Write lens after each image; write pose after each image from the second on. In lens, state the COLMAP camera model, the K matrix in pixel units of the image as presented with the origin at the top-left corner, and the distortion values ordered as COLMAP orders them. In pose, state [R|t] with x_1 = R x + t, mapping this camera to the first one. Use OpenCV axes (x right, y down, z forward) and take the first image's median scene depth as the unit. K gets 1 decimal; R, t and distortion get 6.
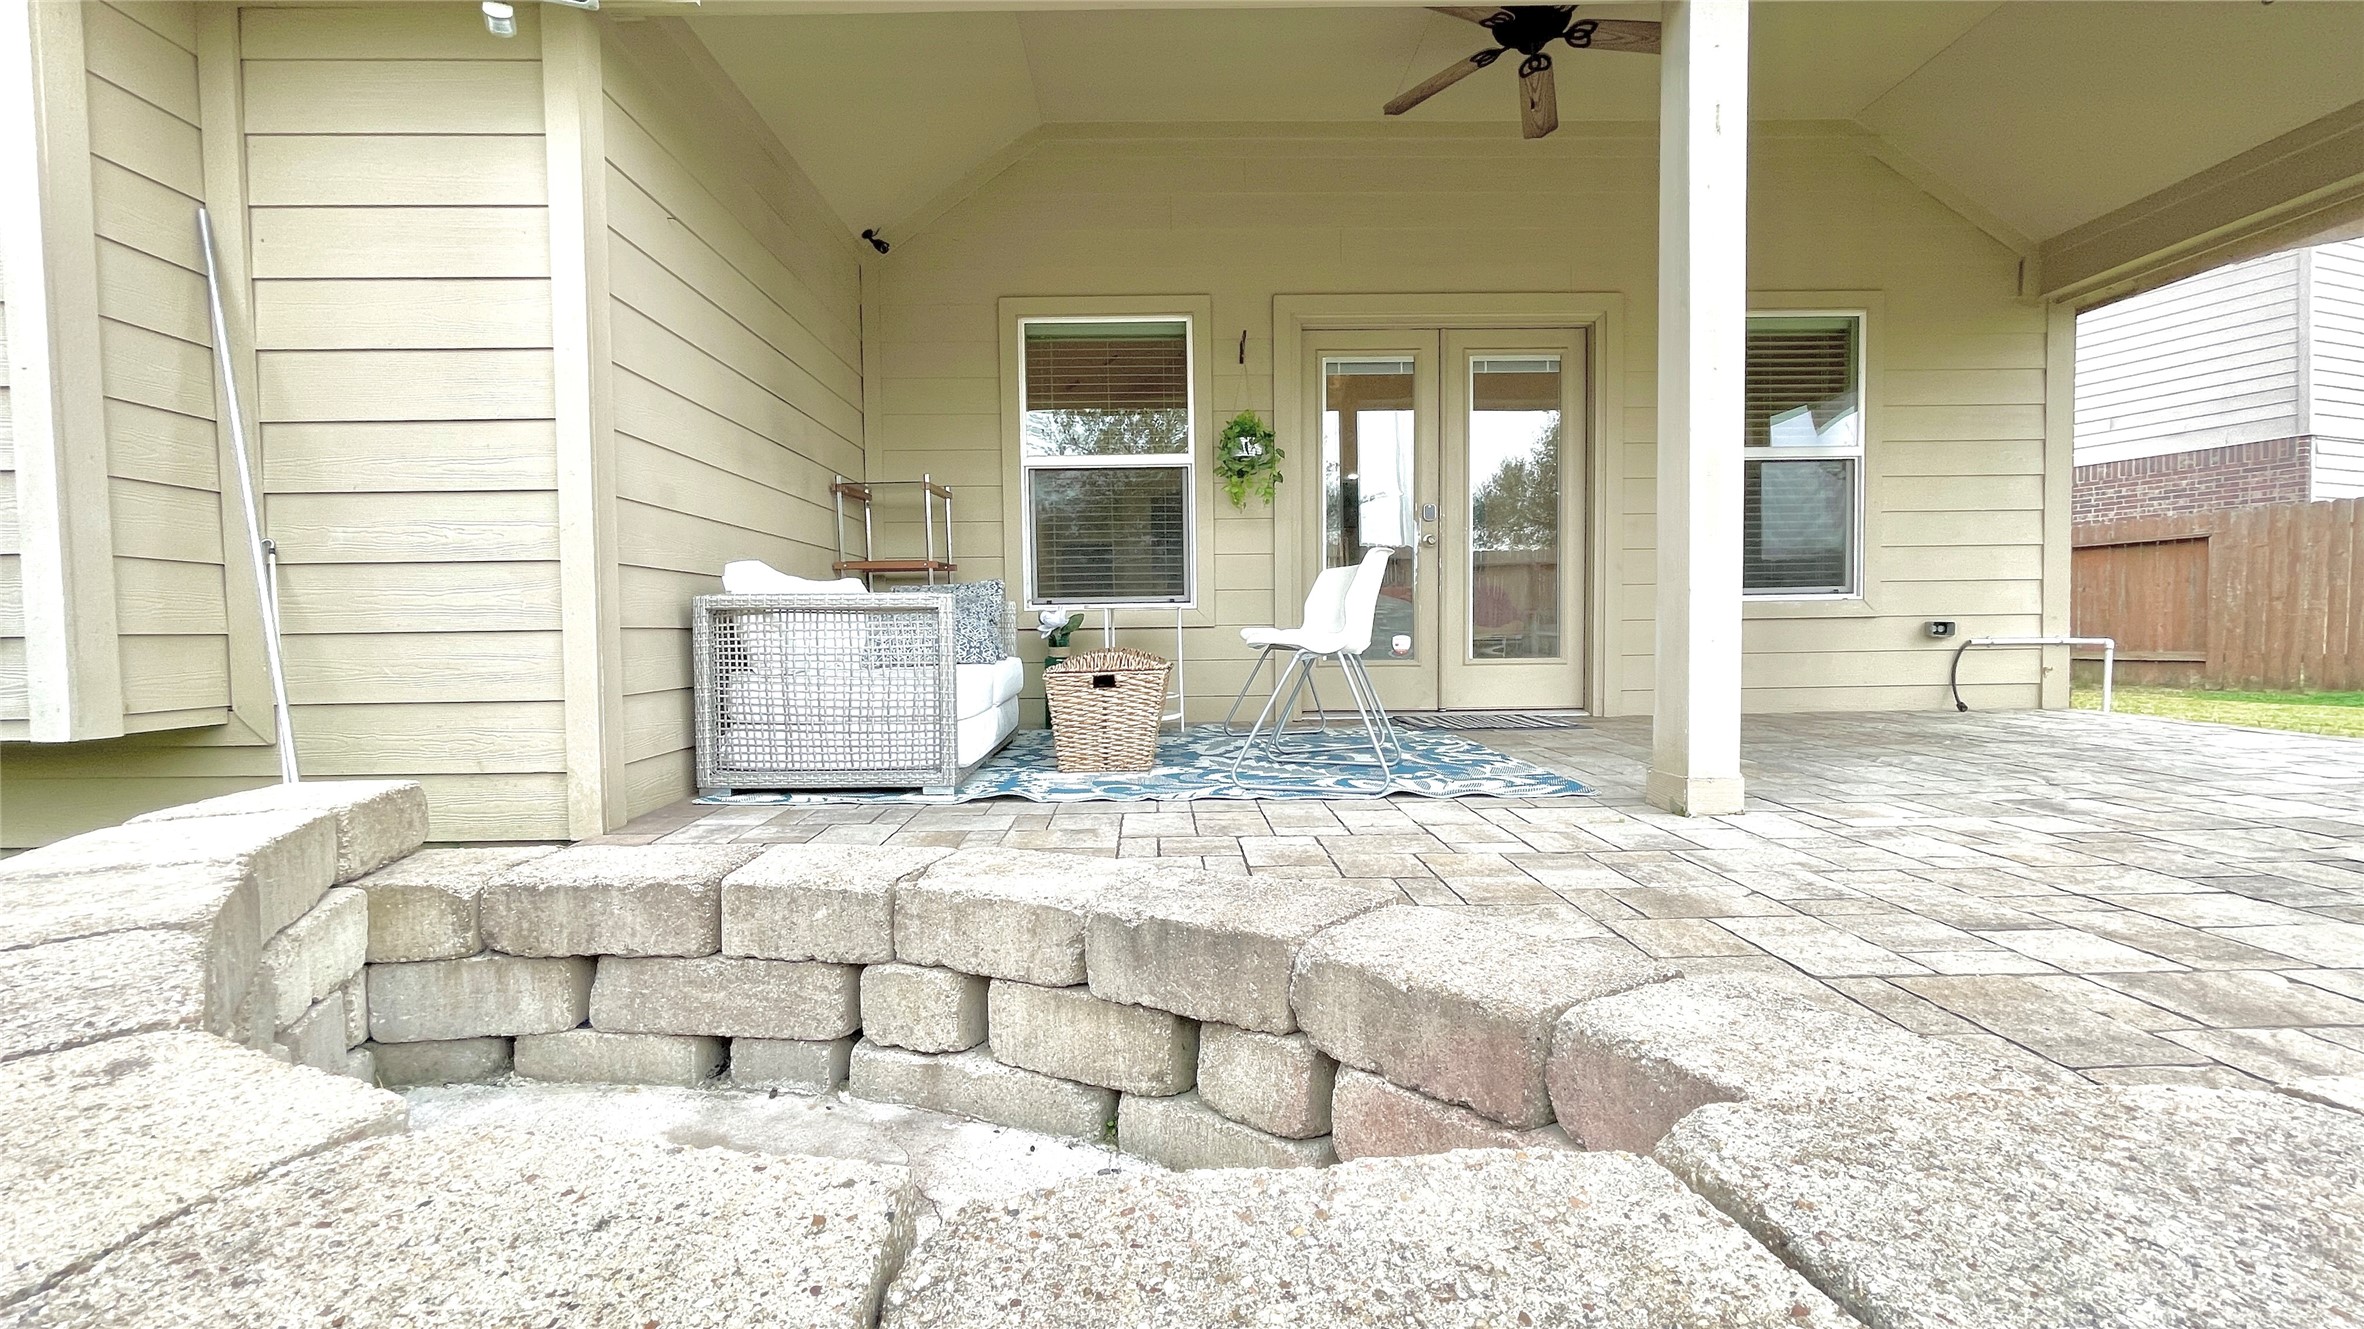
lens RADIAL K [[968.0, 0, 1167.8], [0, 968.0, 663.8], [0, 0, 1]] dist [-0.002593, -0.000189]
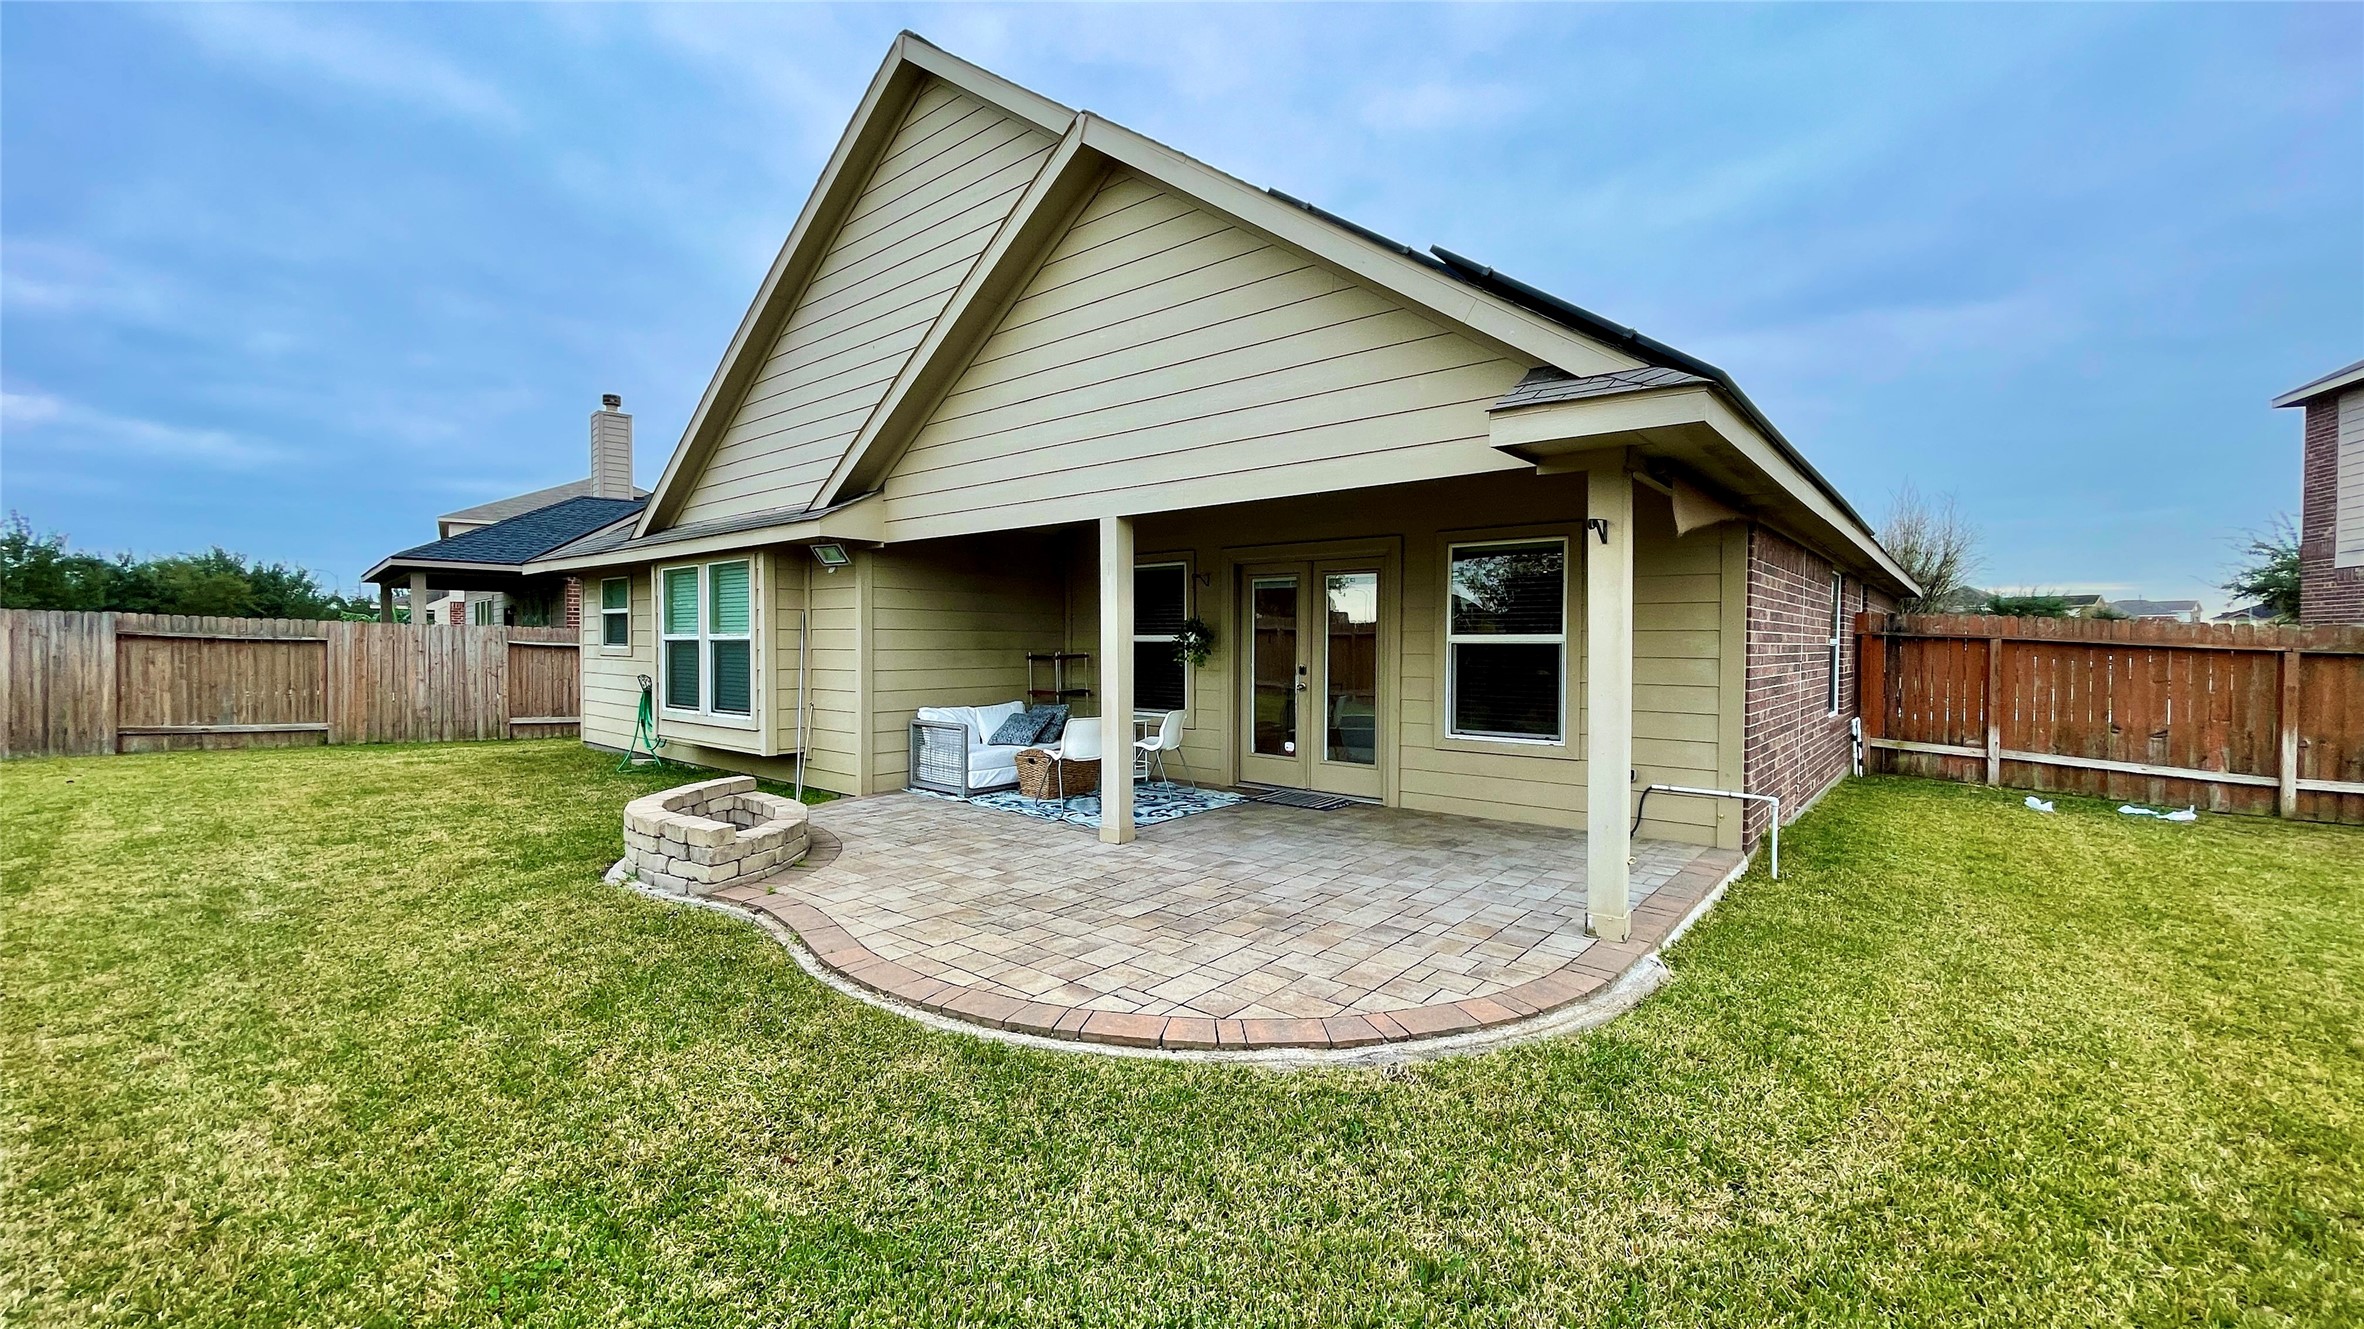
lens RADIAL K [[968.0, 0, 1195.2], [0, 968.0, 656.6], [0, 0, 1]] dist [-0.002593, -0.000189]
pose [[0.751351, 0.030356, -0.659205, 1.252330], [-0.036689, 0.999318, 0.004201, -0.183408], [0.658883, 0.021029, 0.751952, -0.377481]]
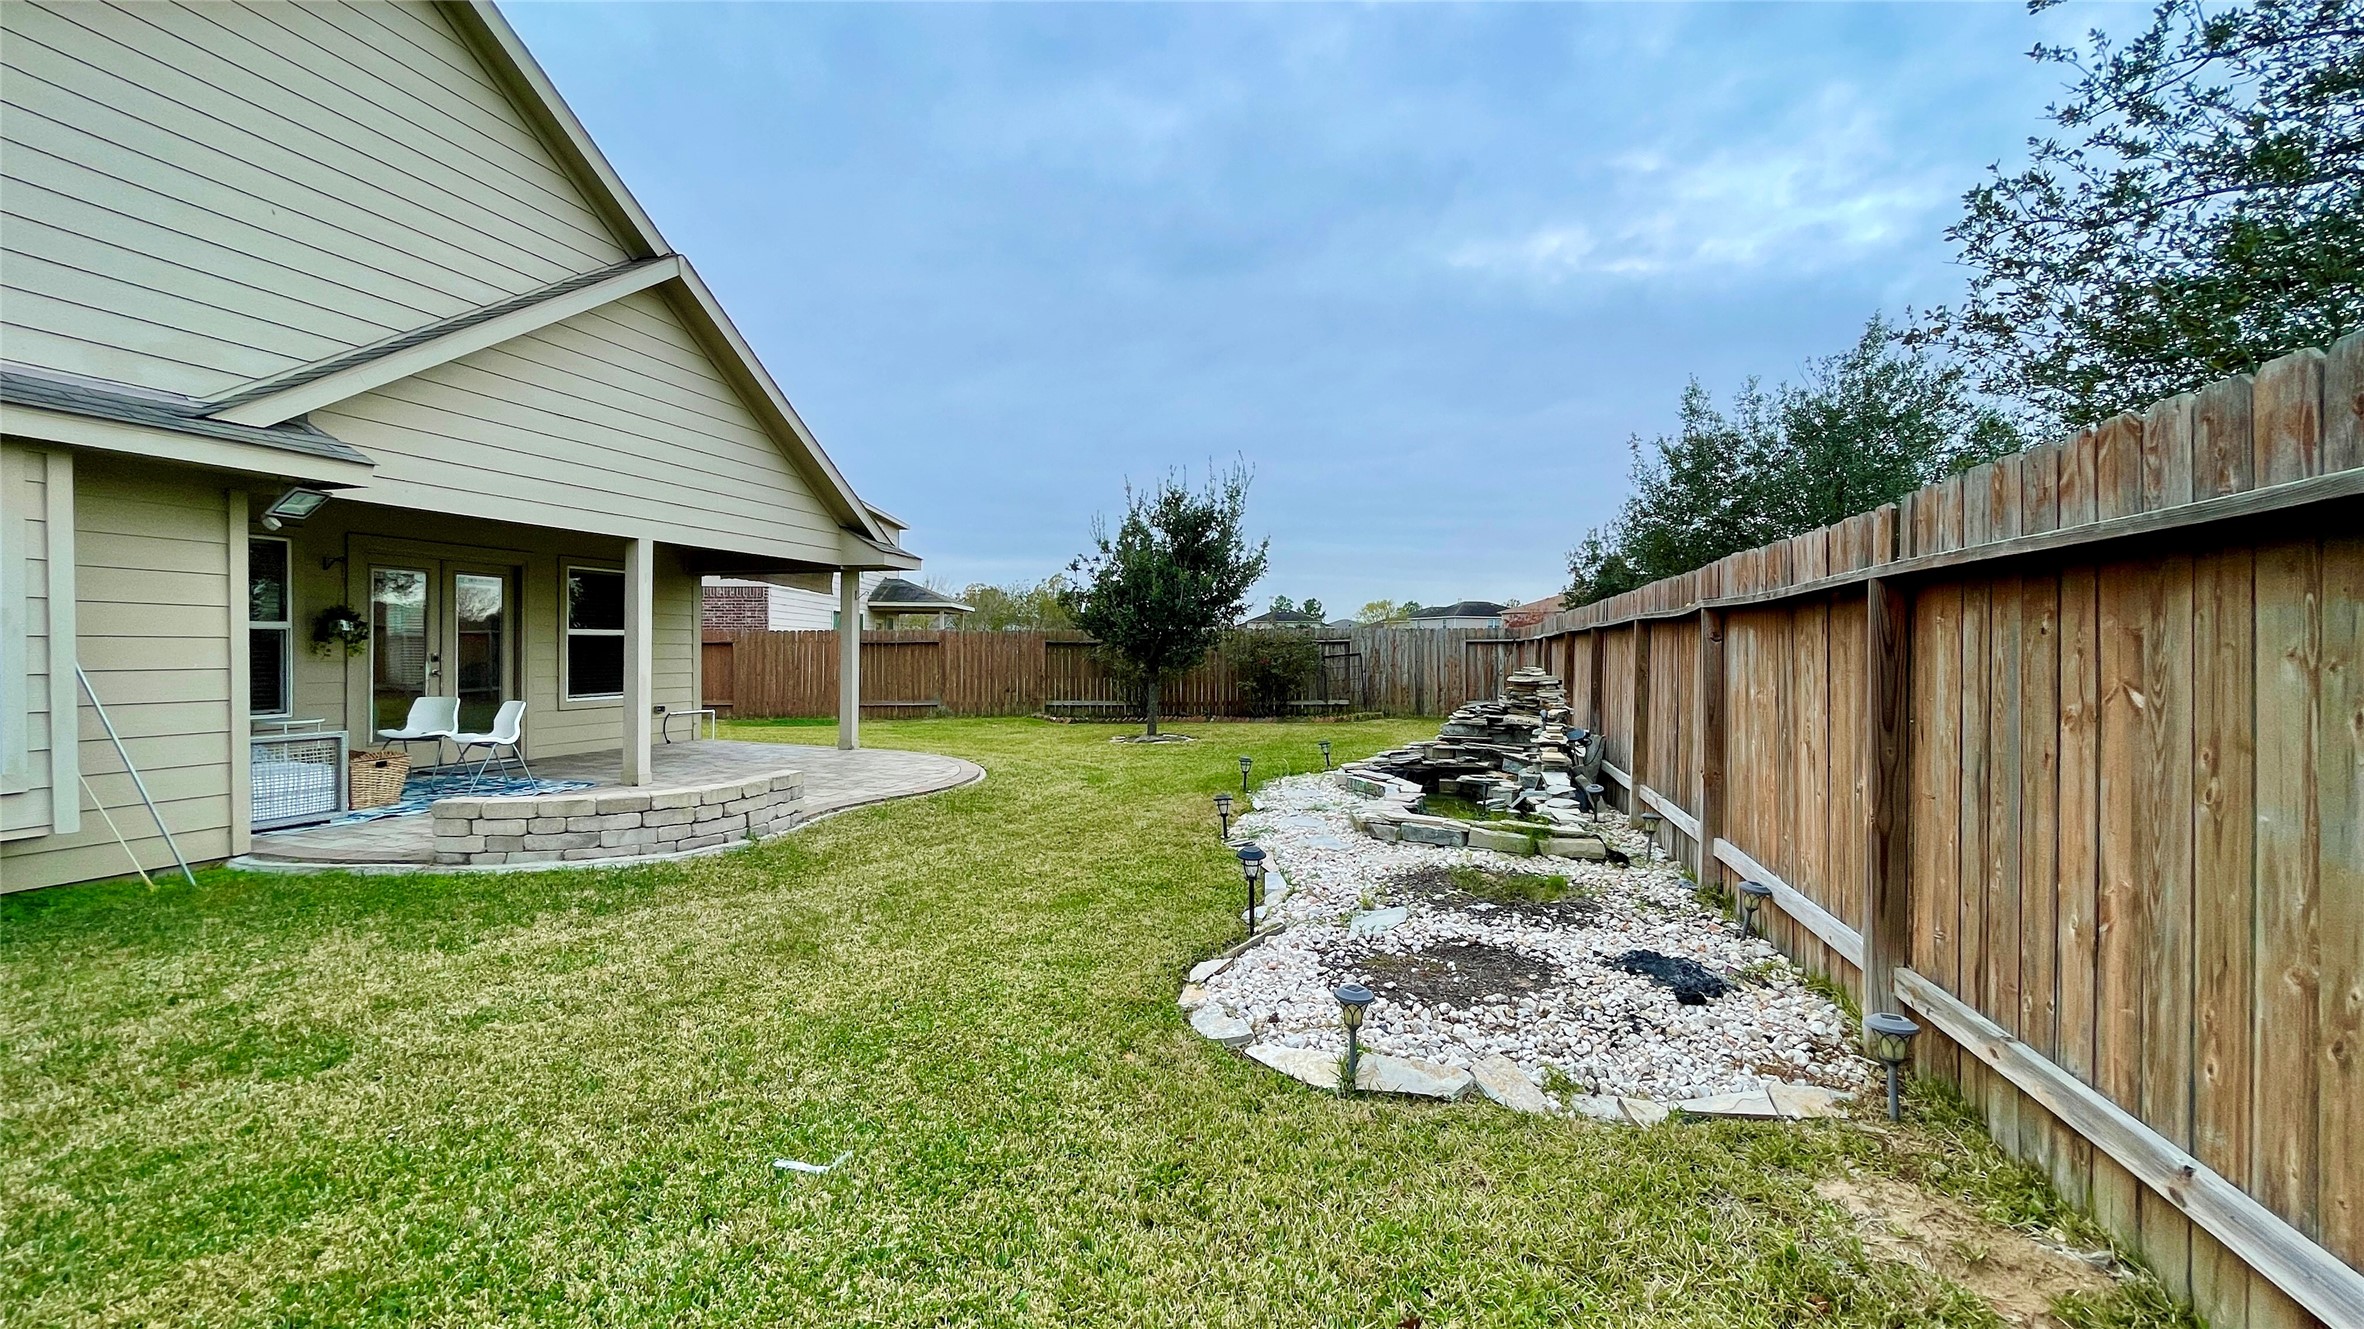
lens RADIAL K [[968.0, 0, 1173.1], [0, 968.0, 650.8], [0, 0, 1]] dist [-0.002593, -0.000189]
pose [[0.300745, 0.014262, 0.953598, -1.077950], [0.022464, 0.999505, -0.022033, -0.098667], [-0.953440, 0.028048, 0.300275, -0.907239]]
